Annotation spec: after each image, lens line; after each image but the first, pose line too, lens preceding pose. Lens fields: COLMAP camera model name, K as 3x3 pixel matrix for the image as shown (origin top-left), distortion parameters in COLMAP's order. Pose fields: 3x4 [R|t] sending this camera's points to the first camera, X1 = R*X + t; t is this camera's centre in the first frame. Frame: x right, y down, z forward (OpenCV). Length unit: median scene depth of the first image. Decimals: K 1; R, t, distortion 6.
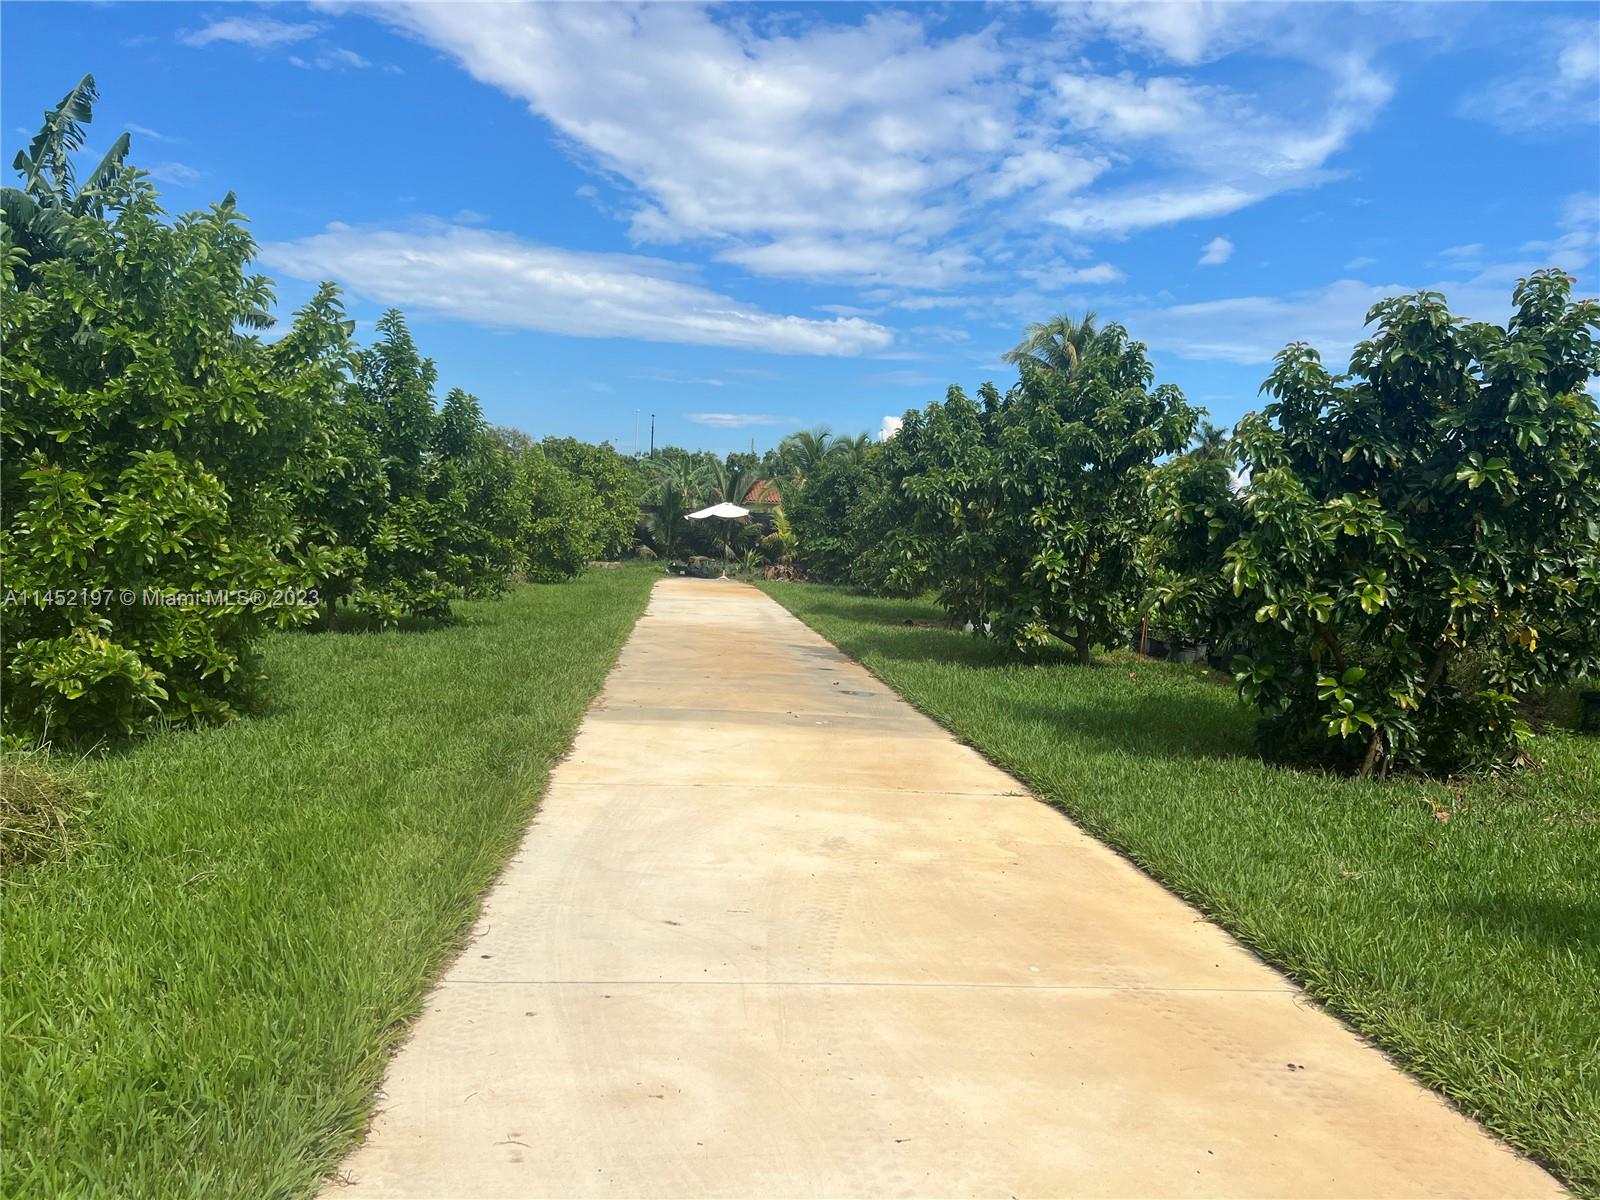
lens RADIAL K [[1231.8, 0, 838.8], [0, 1231.8, 615.2], [0, 0, 1]] dist [-0.000405, -0.006583]
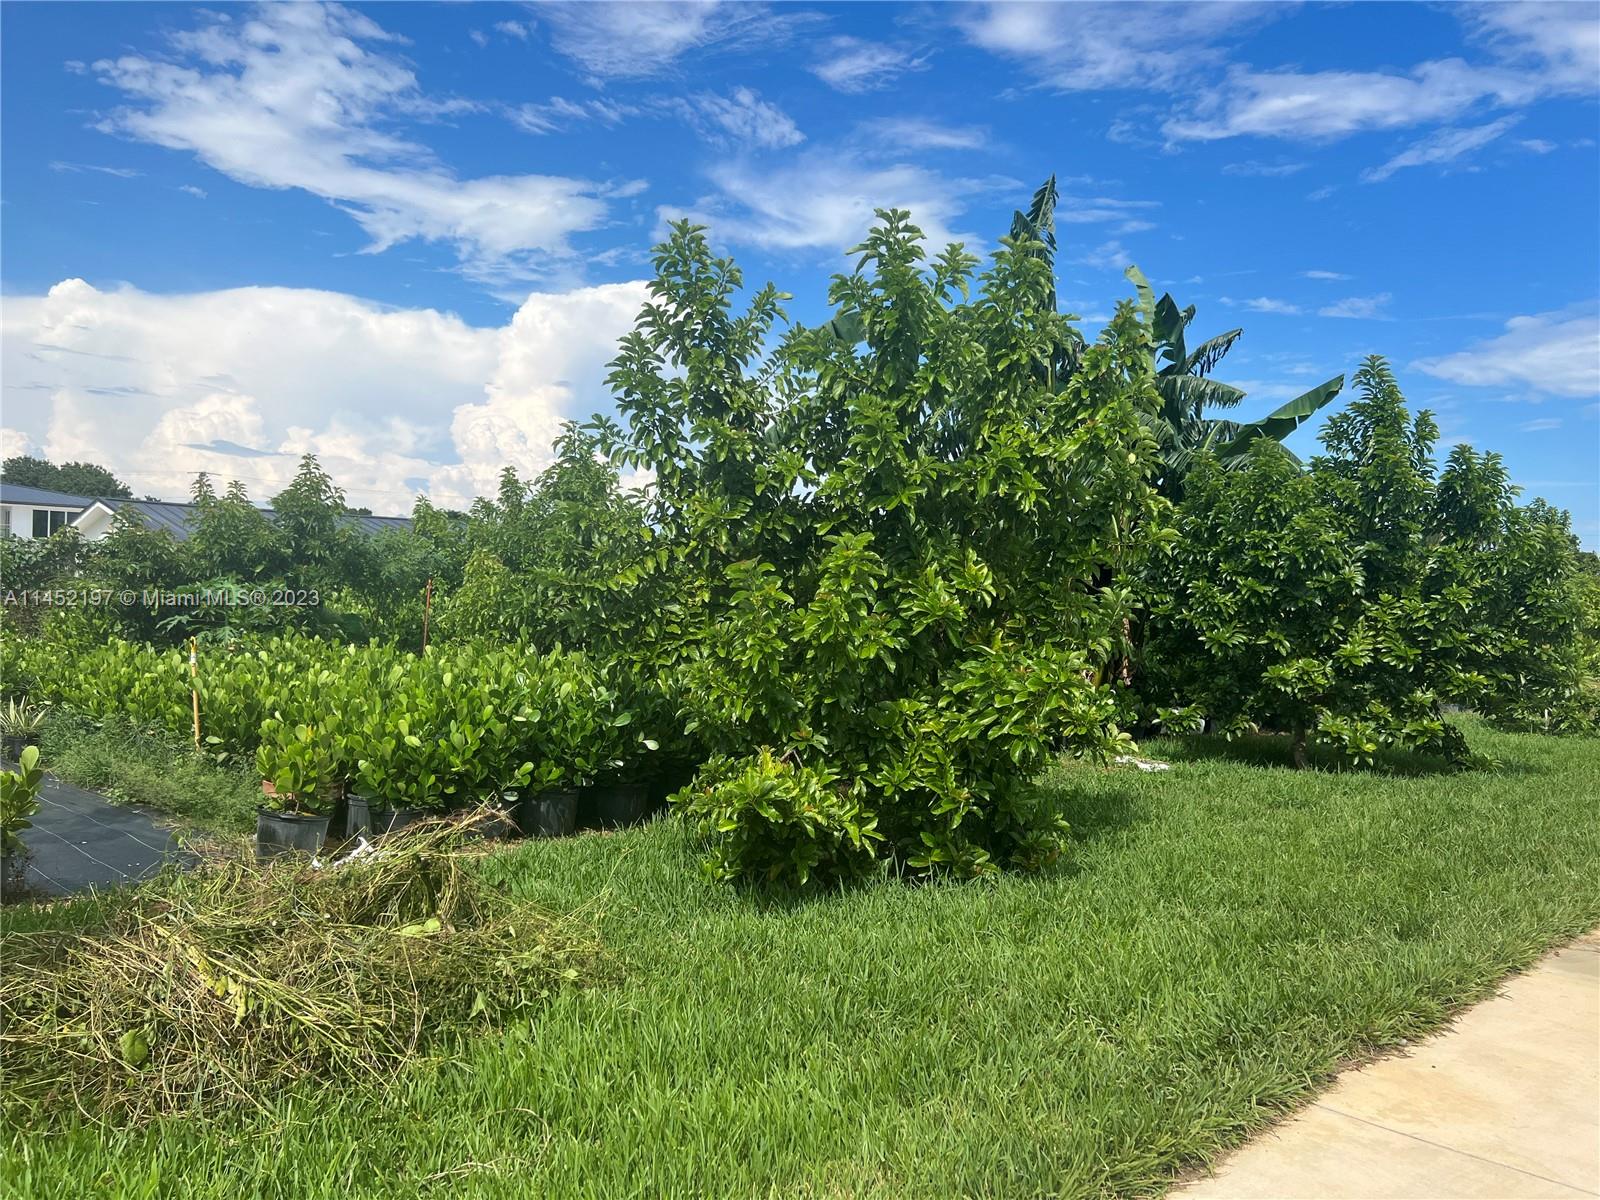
lens RADIAL K [[1231.8, 0, 838.8], [0, 1231.8, 615.2], [0, 0, 1]] dist [-0.000405, -0.006583]
pose [[0.609367, -0.027439, -0.792413, 0.041651], [-0.051572, 0.995913, -0.074144, -0.010018], [0.791209, 0.086047, 0.605462, 0.278417]]
